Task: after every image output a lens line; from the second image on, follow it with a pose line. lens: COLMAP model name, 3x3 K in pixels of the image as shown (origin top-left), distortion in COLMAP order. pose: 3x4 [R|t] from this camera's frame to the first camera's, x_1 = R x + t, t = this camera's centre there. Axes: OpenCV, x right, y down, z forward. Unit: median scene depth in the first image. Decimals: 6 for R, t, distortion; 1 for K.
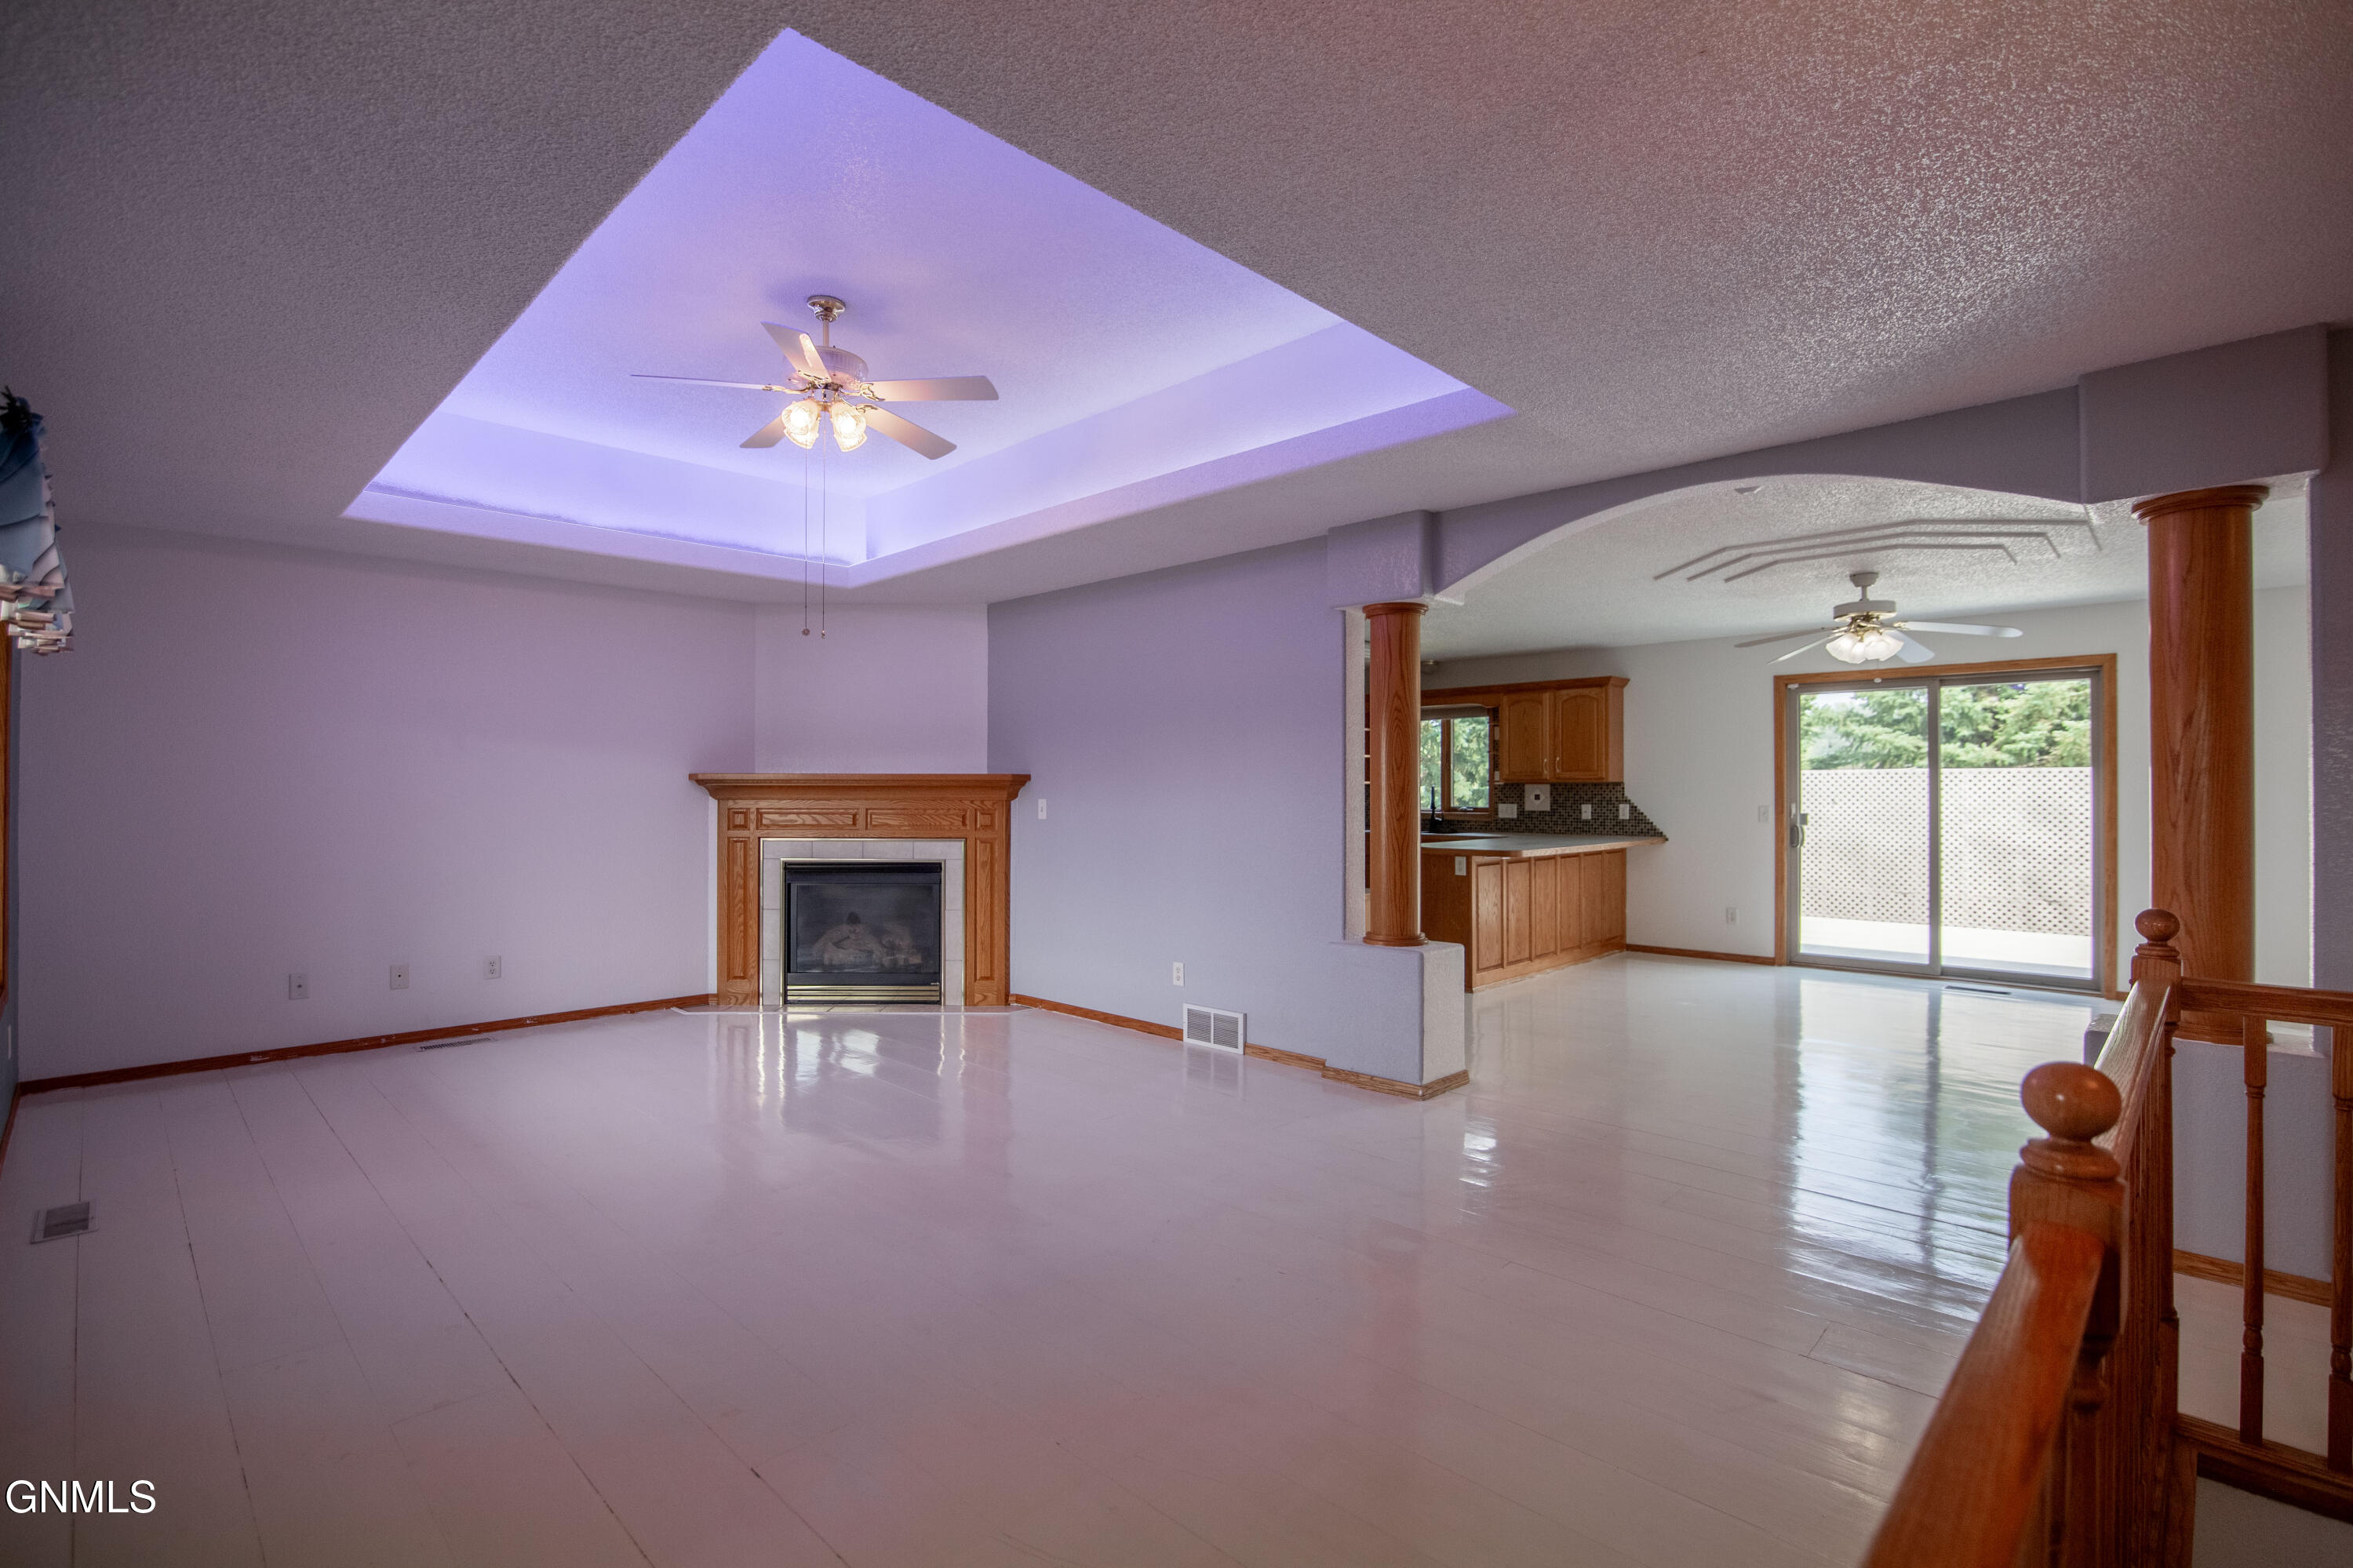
lens RADIAL K [[1091.6, 0, 1193.3], [0, 1091.6, 787.4], [0, 0, 1]] dist [-0.020473, 0.001270]
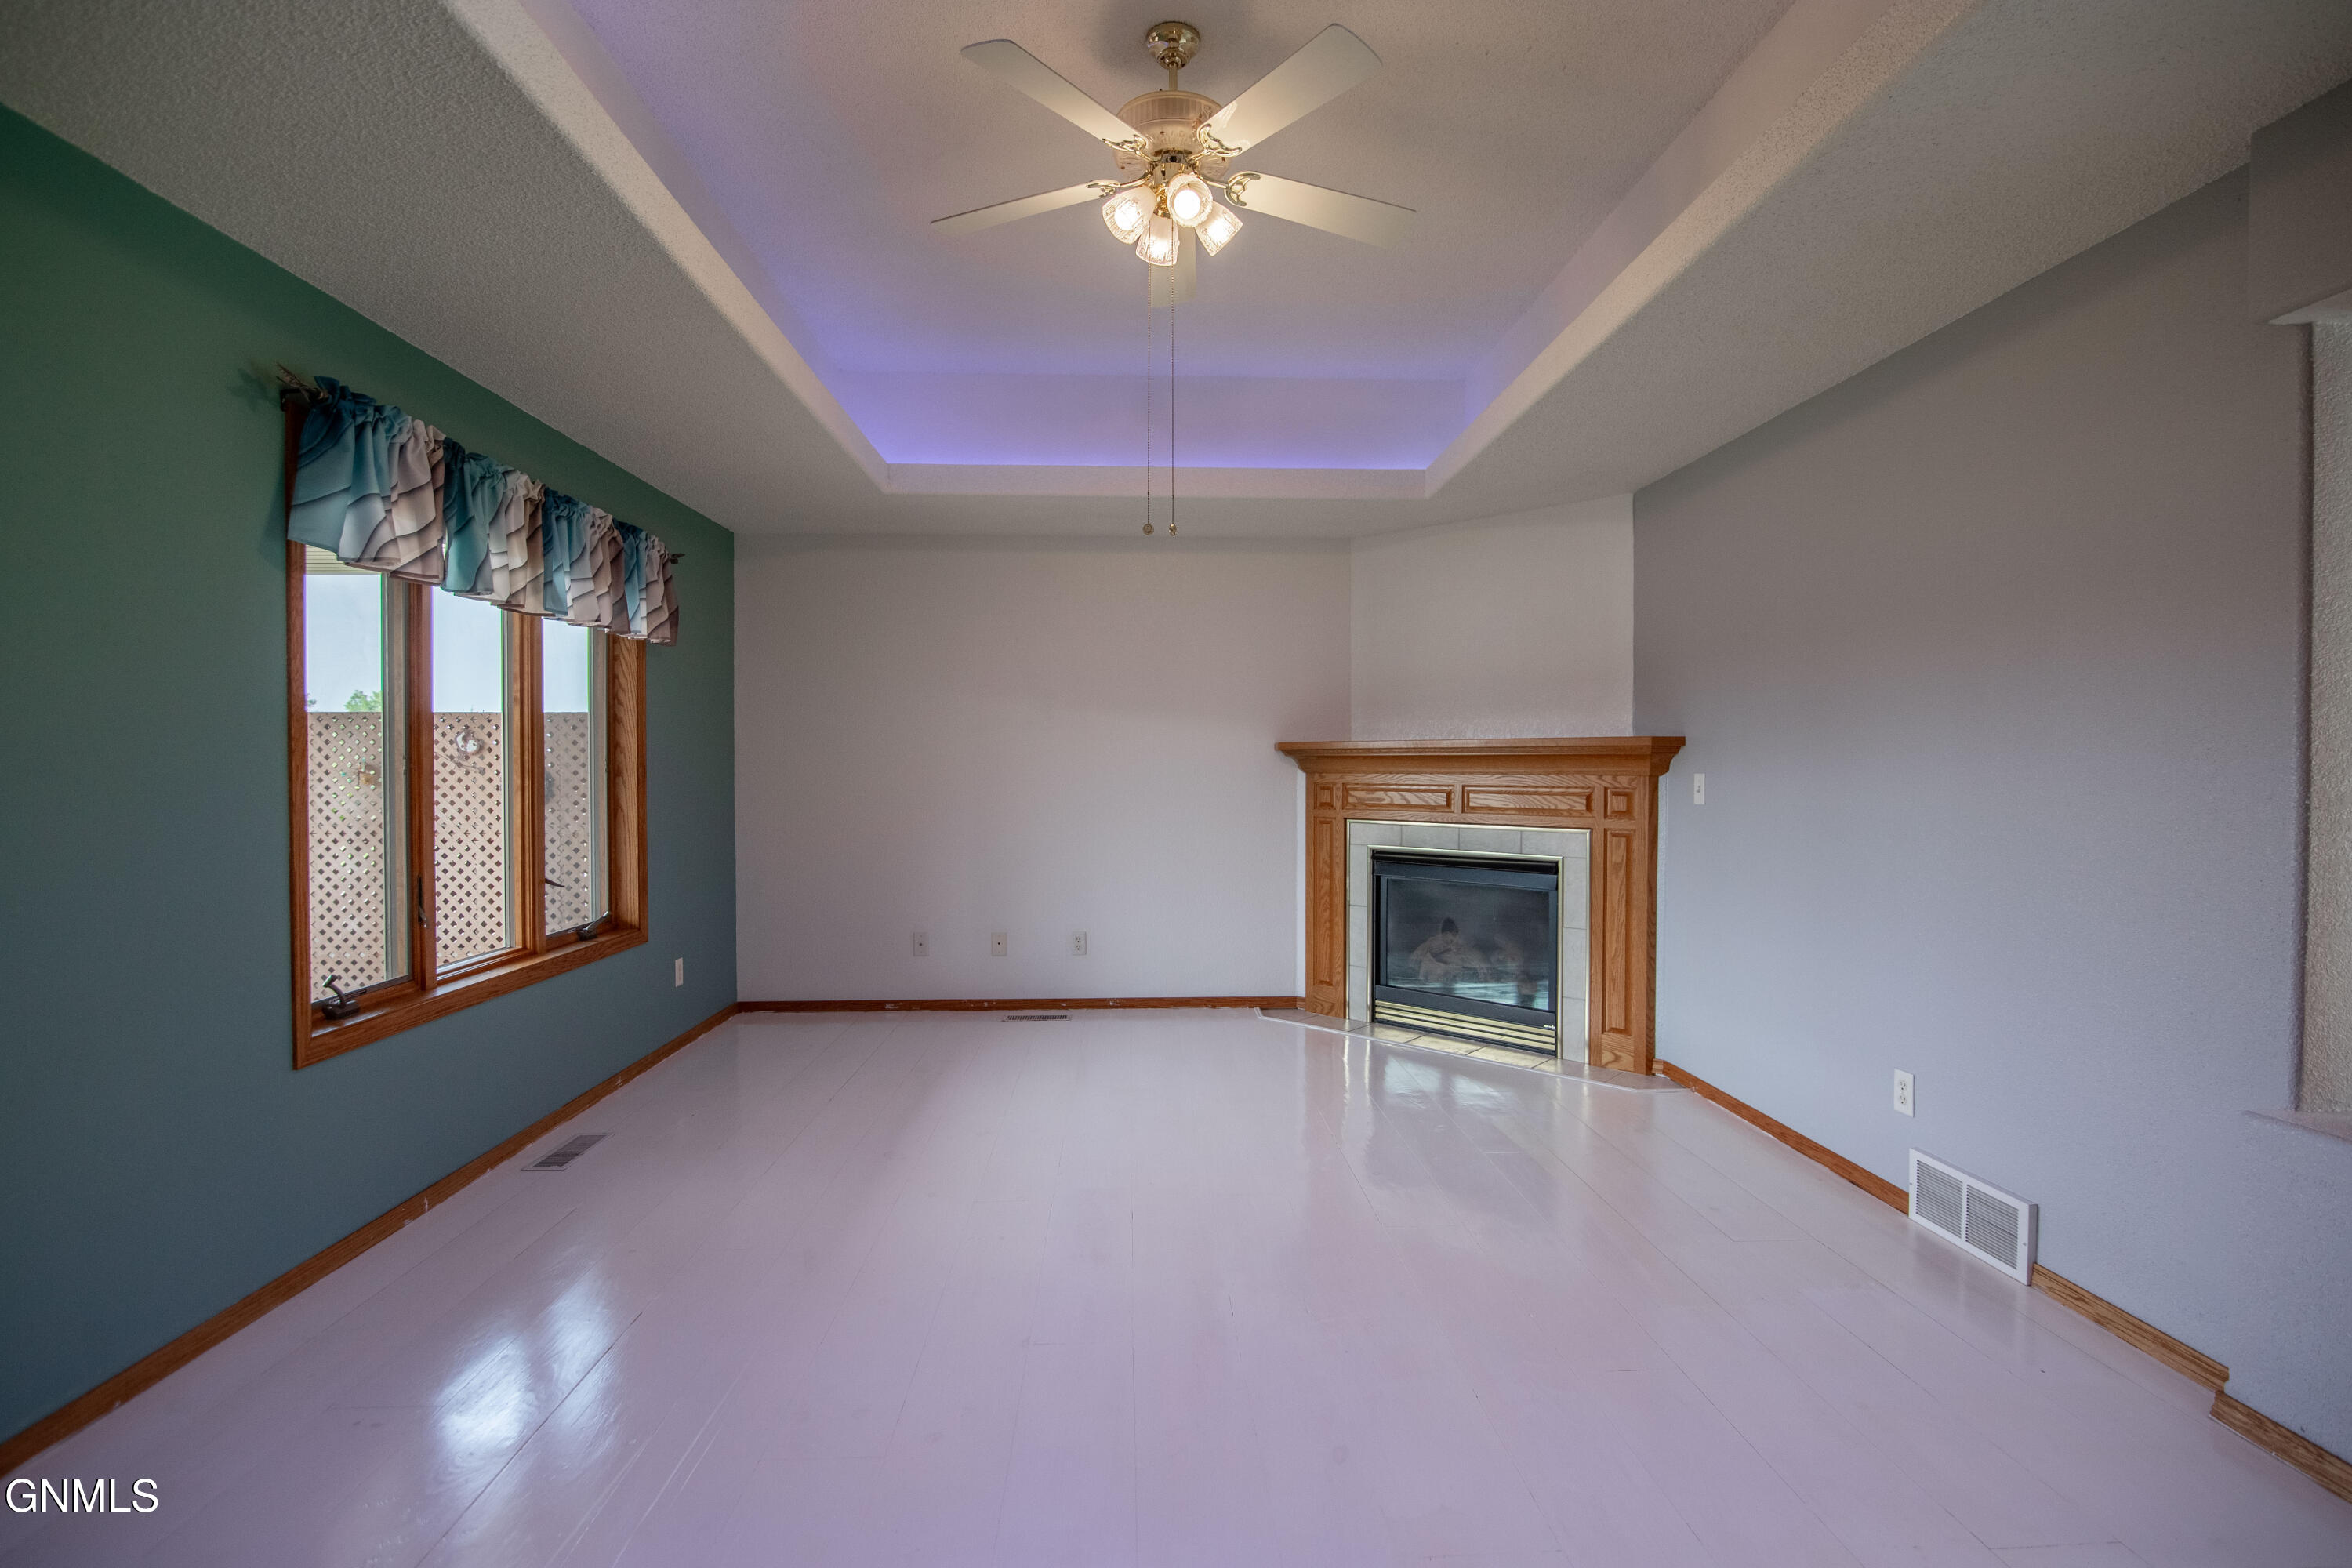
lens RADIAL K [[1091.3, 0, 1177.6], [0, 1091.3, 780.9], [0, 0, 1]] dist [-0.020473, 0.001270]
pose [[0.727287, 0.009228, -0.686271, 0.079467], [0.003098, 0.999855, 0.016728, 0.003058], [0.686326, -0.014292, 0.727153, 0.304508]]
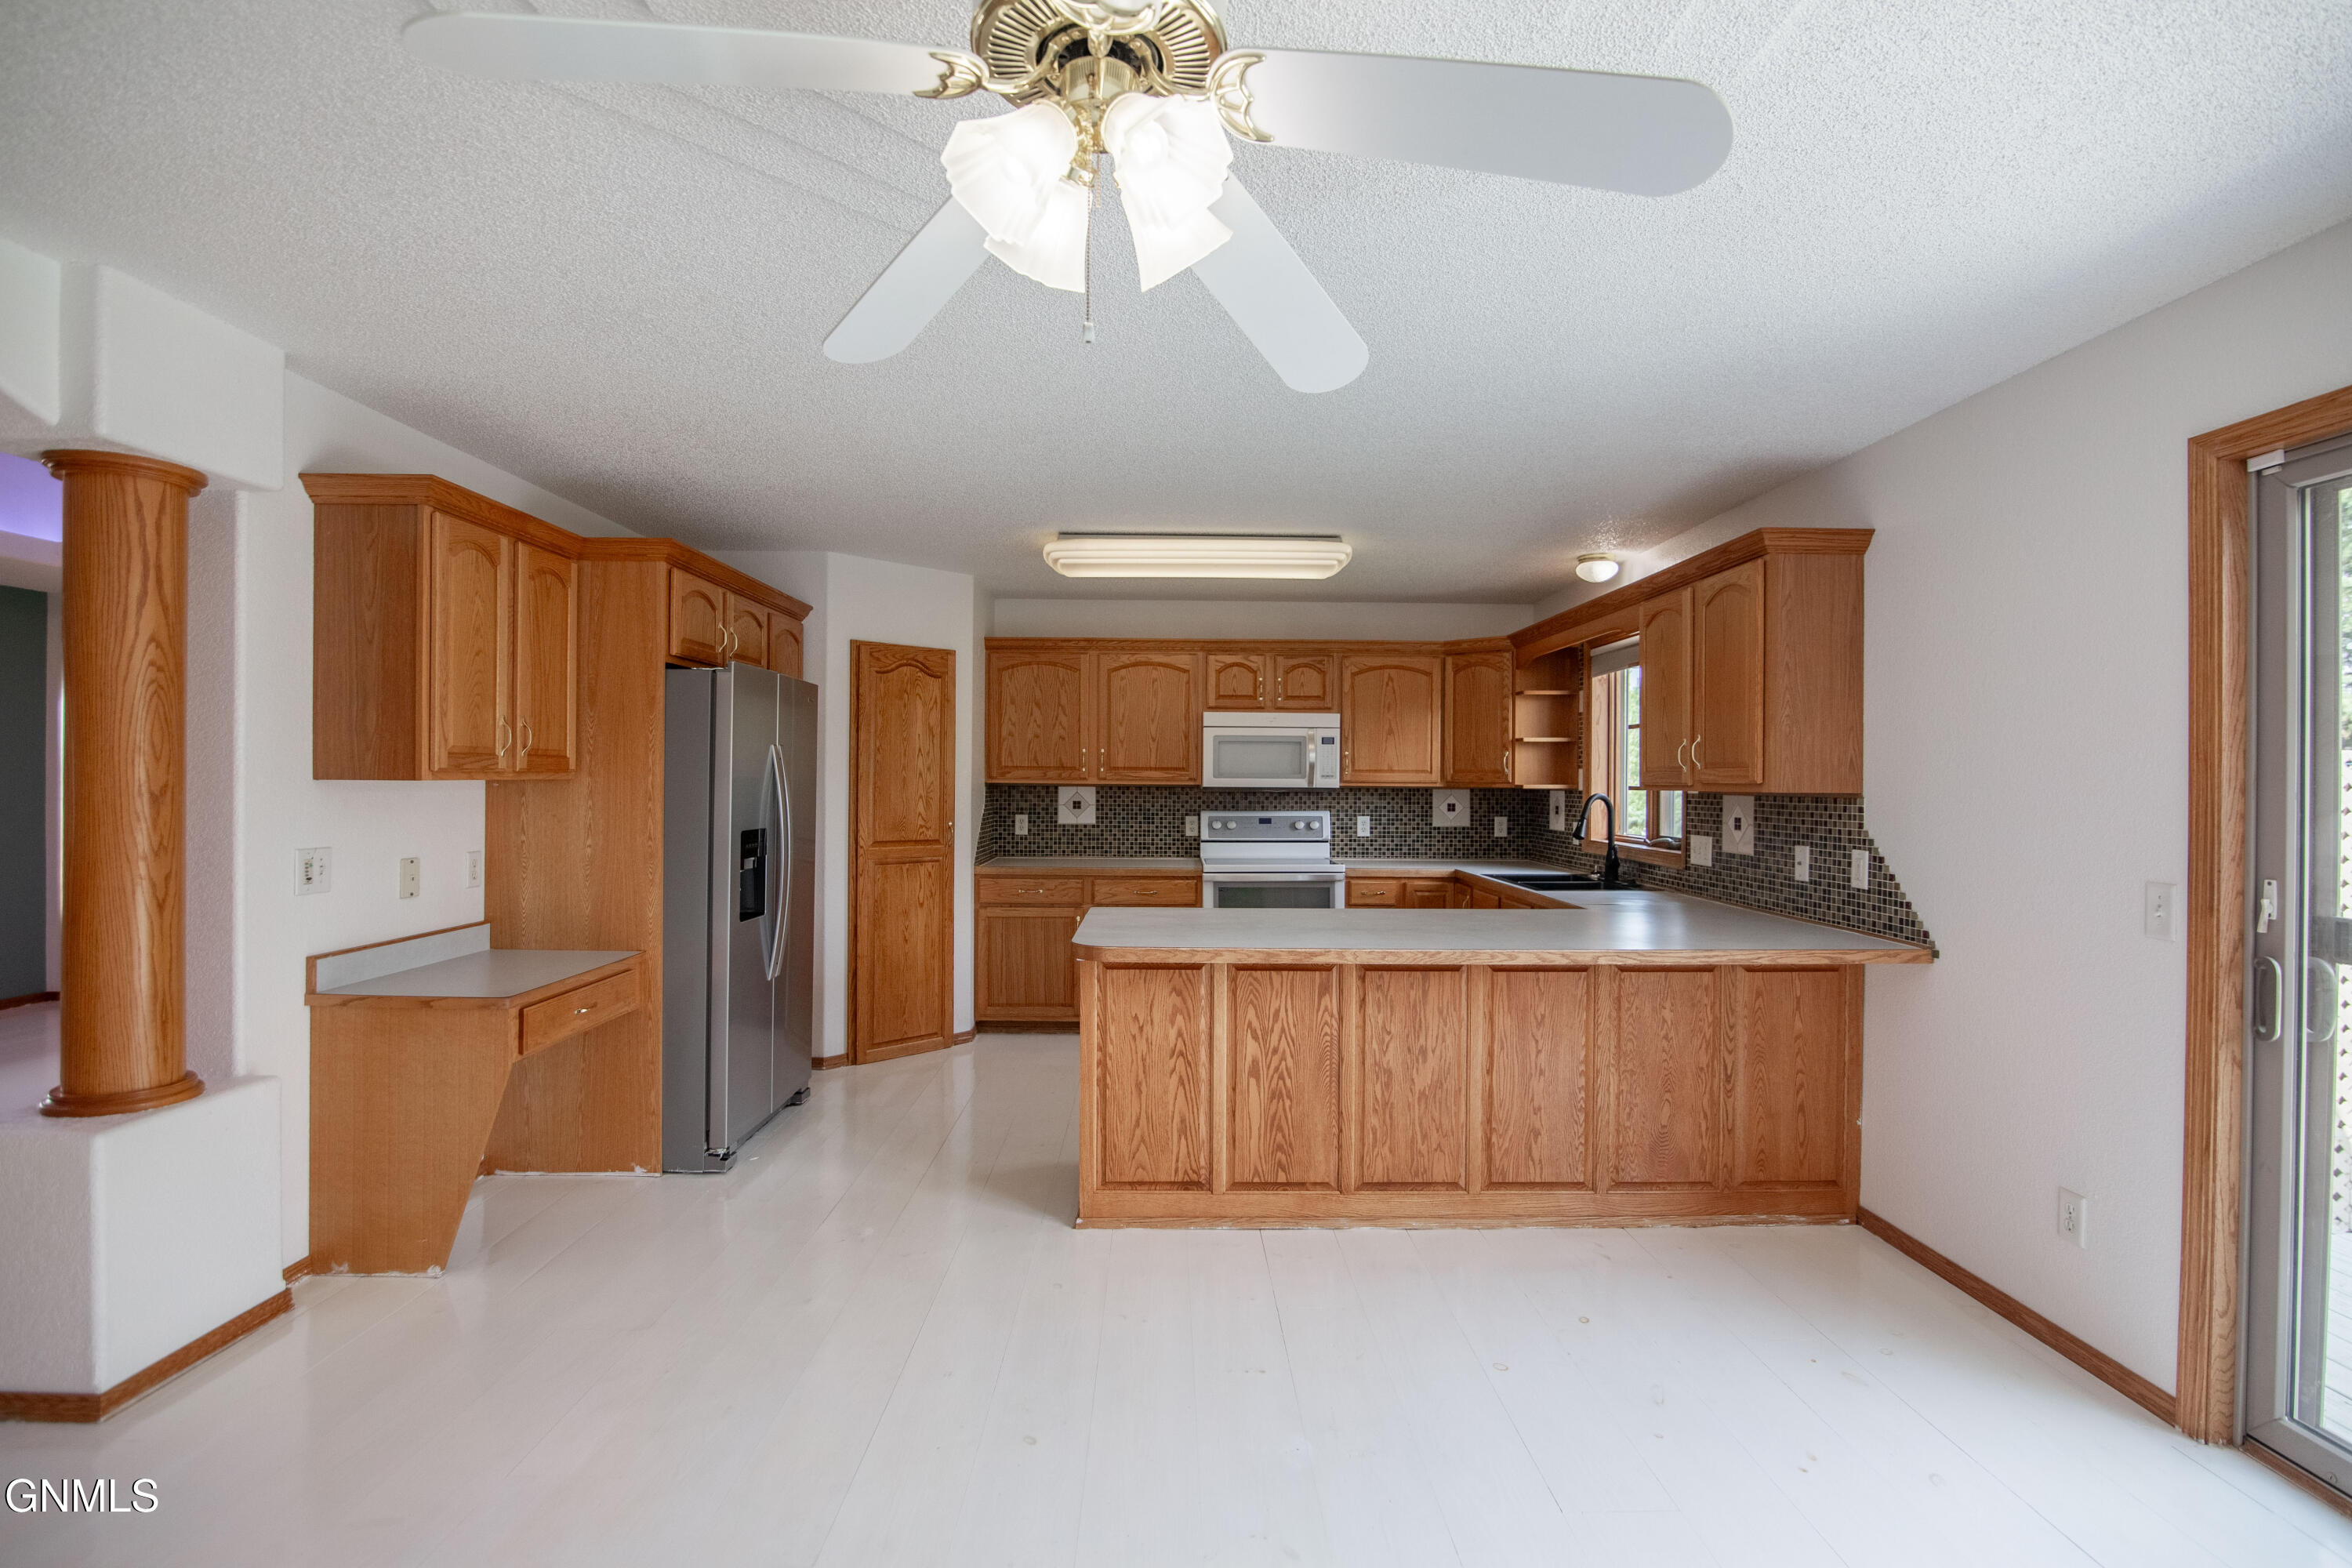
lens RADIAL K [[1091.3, 0, 1165.9], [0, 1091.3, 787.7], [0, 0, 1]] dist [-0.020473, 0.001270]
pose [[0.696690, 0.007851, -0.717329, 0.644040], [-0.001279, 0.999952, 0.009702, -0.013825], [0.717371, -0.005842, 0.696667, 0.703937]]
